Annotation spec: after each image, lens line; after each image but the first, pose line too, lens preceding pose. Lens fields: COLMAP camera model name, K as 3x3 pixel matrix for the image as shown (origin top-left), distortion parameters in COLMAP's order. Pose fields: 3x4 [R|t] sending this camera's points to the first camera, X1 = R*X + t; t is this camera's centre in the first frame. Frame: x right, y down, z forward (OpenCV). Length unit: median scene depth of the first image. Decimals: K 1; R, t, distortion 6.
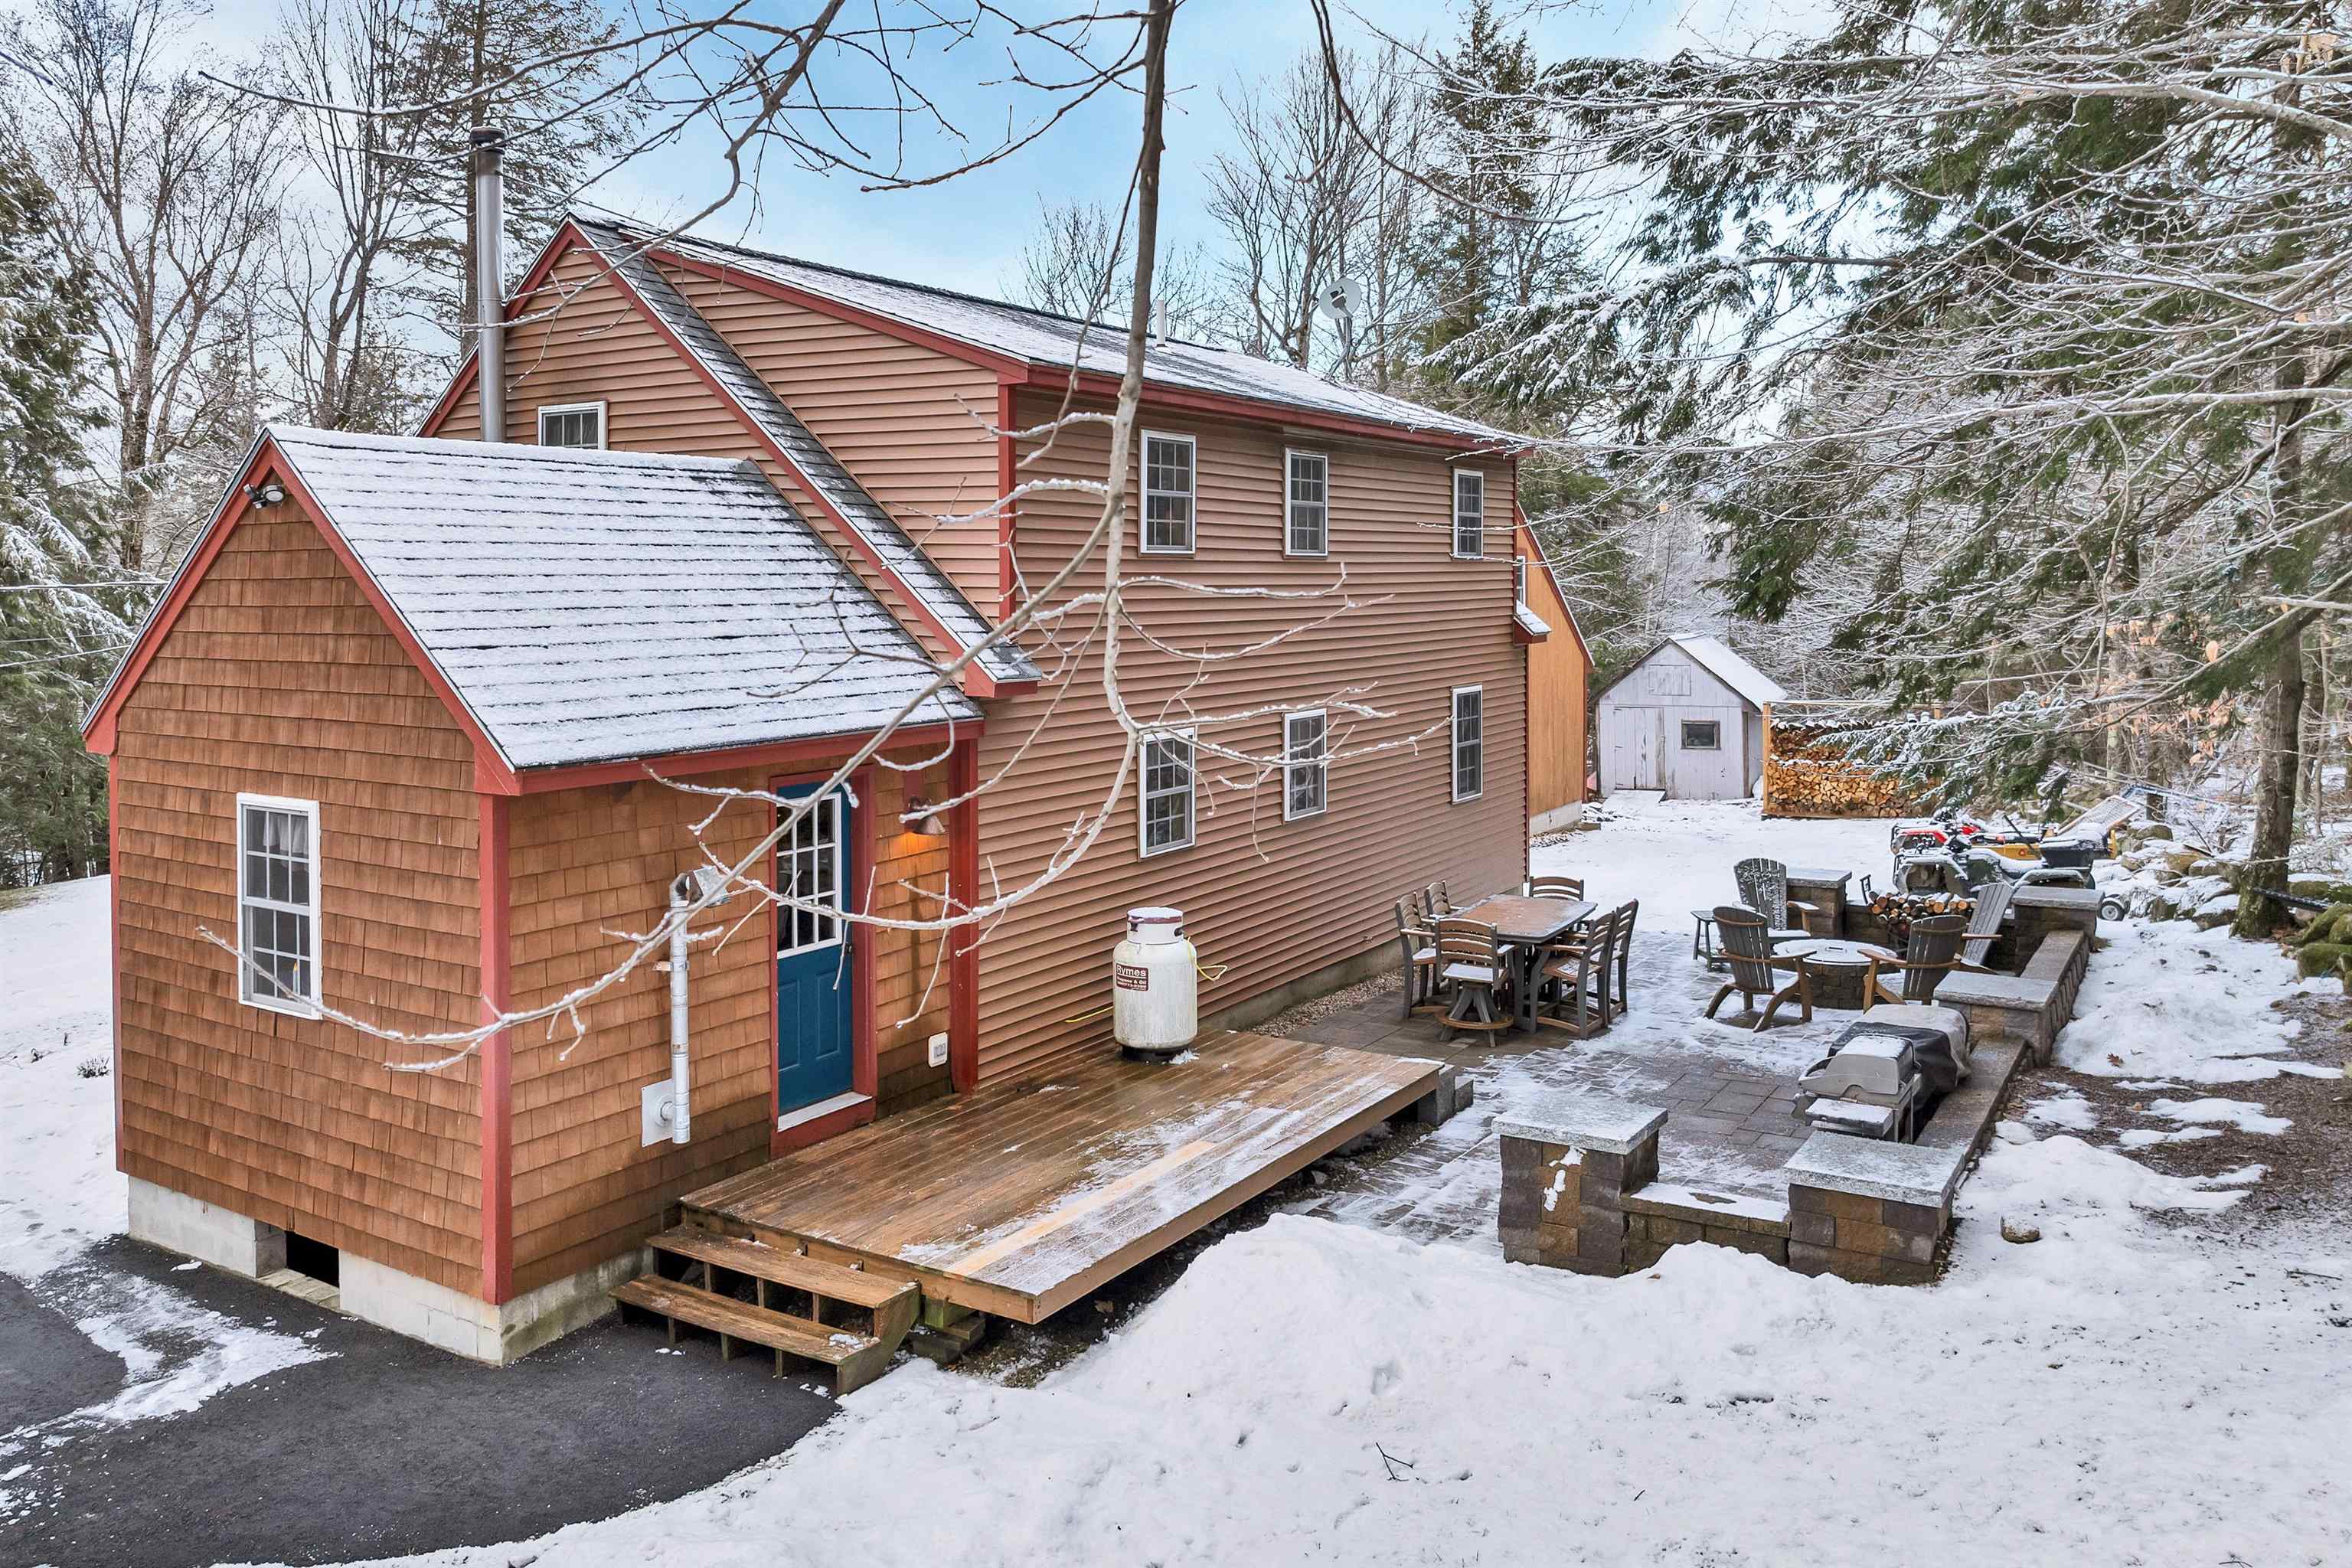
lens RADIAL K [[1768.1, 0, 1176.0], [0, 1768.1, 784.0], [0, 0, 1]] dist [0.003333, -0.003301]
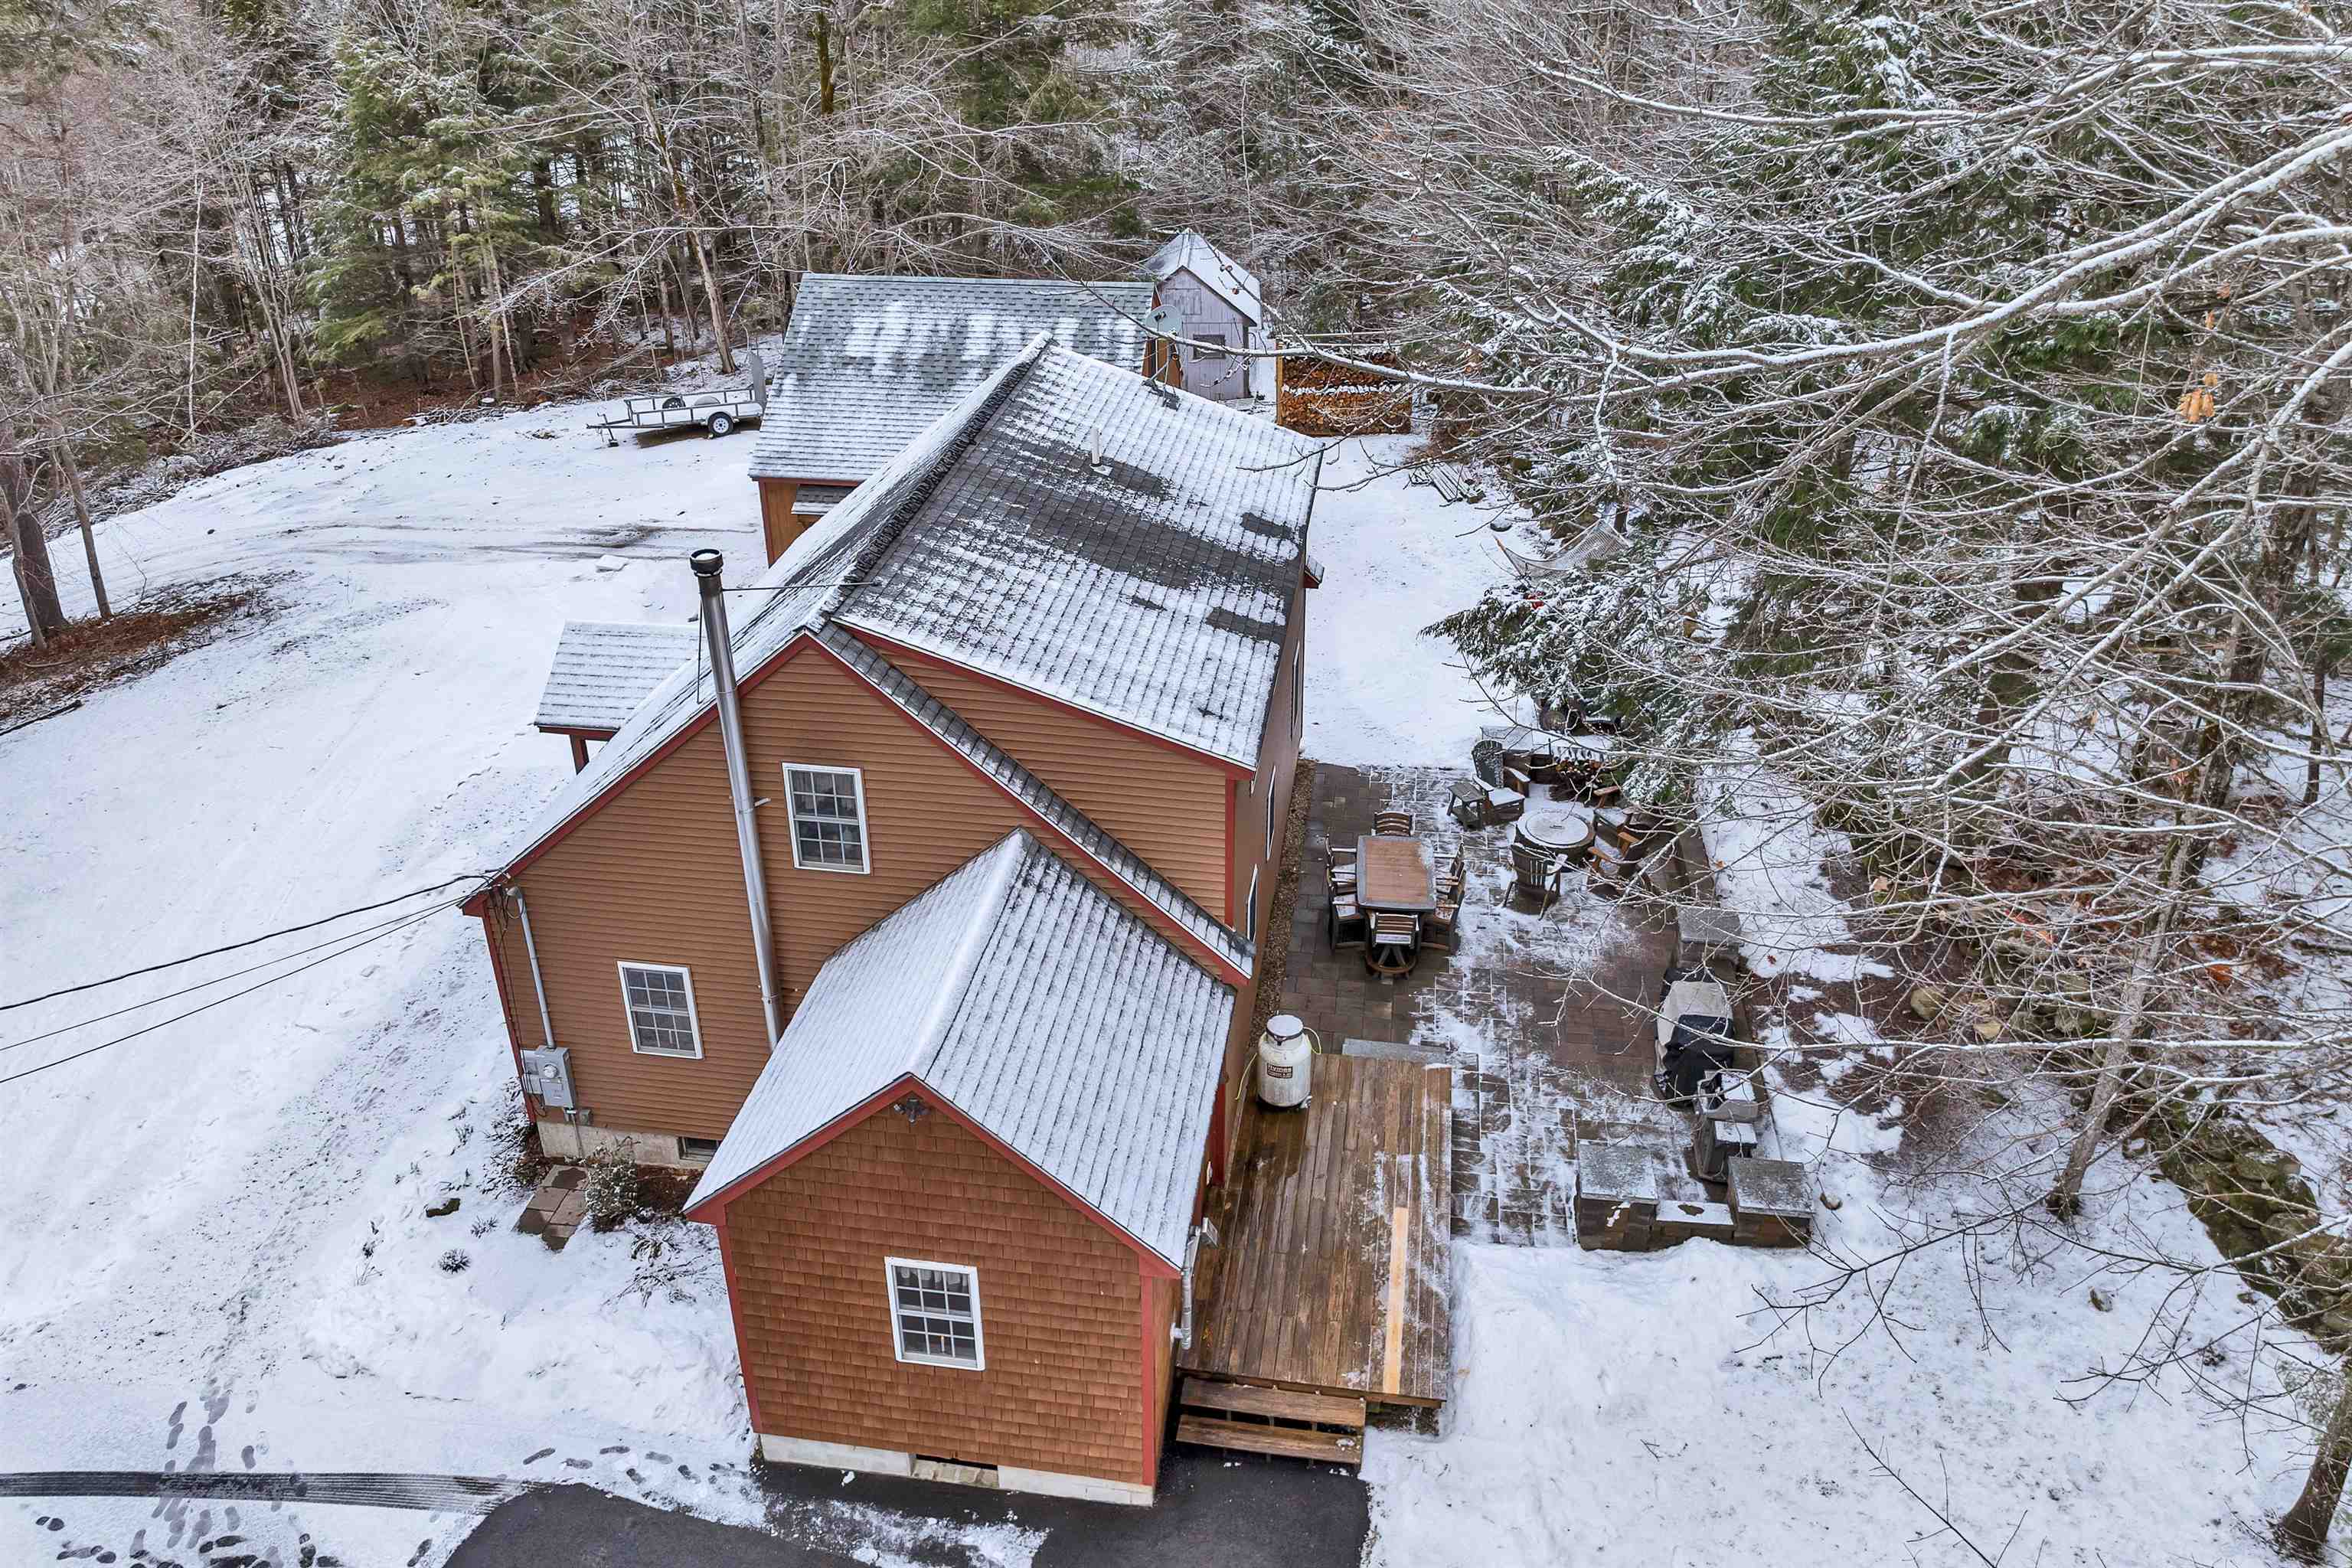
lens RADIAL K [[1677.3, 0, 1176.0], [0, 1677.3, 784.0], [0, 0, 1]] dist [-0.040855, -0.002033]
pose [[0.905240, -0.211205, 0.368691, -0.753484], [0.031584, 0.898758, 0.437306, -0.963552], [-0.423725, -0.384222, 0.820262, -0.090310]]
